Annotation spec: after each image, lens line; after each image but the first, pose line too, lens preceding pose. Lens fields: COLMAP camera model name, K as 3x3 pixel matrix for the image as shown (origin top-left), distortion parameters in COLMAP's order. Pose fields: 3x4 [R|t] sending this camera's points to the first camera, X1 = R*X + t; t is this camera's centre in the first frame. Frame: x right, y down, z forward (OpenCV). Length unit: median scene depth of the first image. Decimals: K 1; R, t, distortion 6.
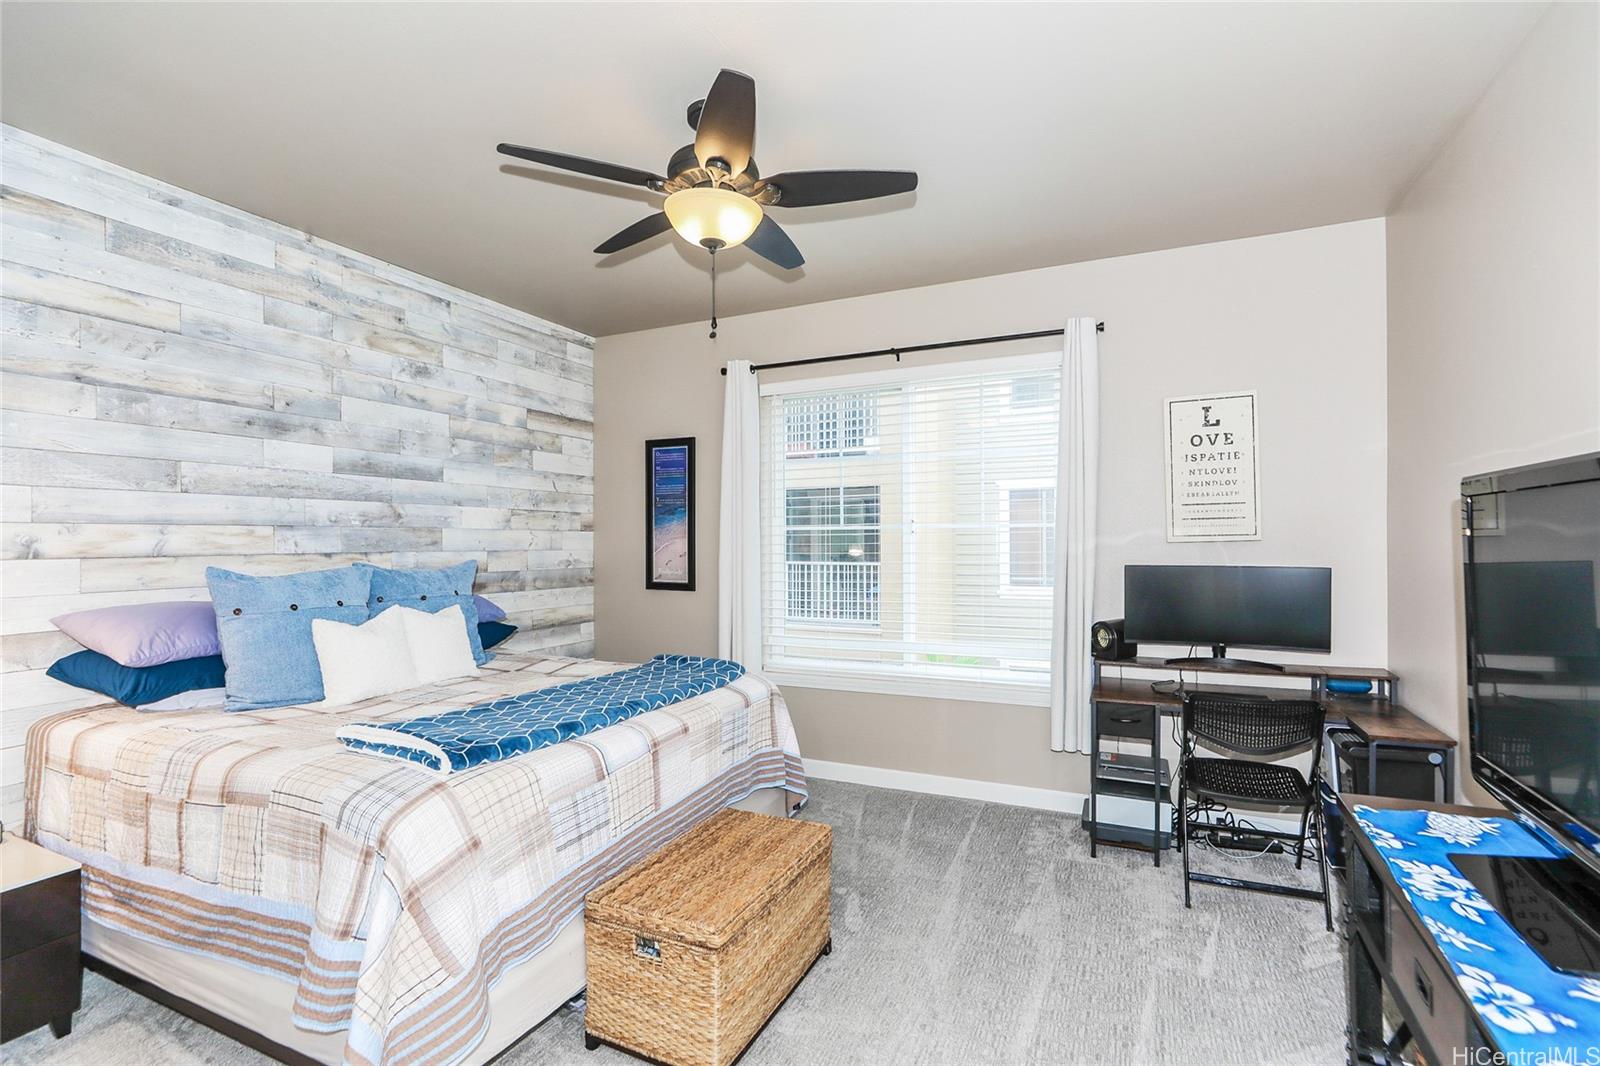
lens RADIAL K [[729.1, 0, 803.4], [0, 729.1, 523.4], [0, 0, 1]] dist [-0.019741, 0.009709]
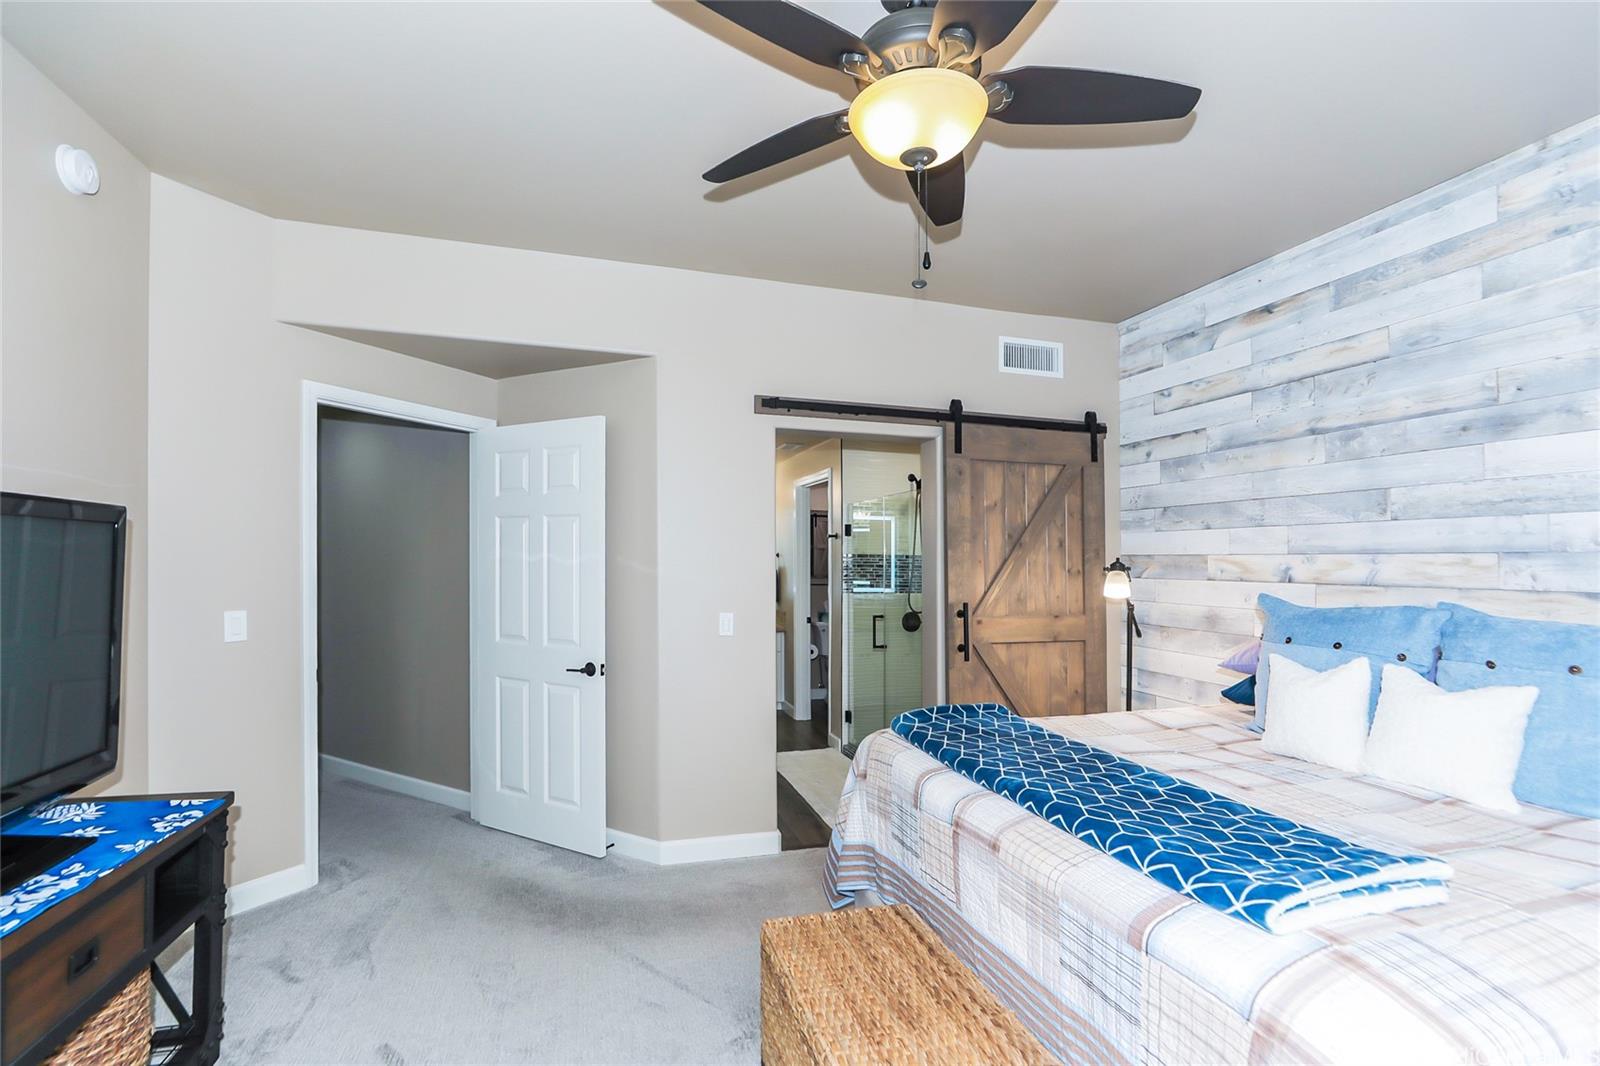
lens RADIAL K [[729.1, 0, 806.6], [0, 729.1, 550.4], [0, 0, 1]] dist [-0.019741, 0.009709]
pose [[-0.737883, -0.016455, -0.674728, 0.354952], [0.003368, 0.999601, -0.028061, 0.021140], [0.674920, -0.022978, -0.737533, 1.145735]]
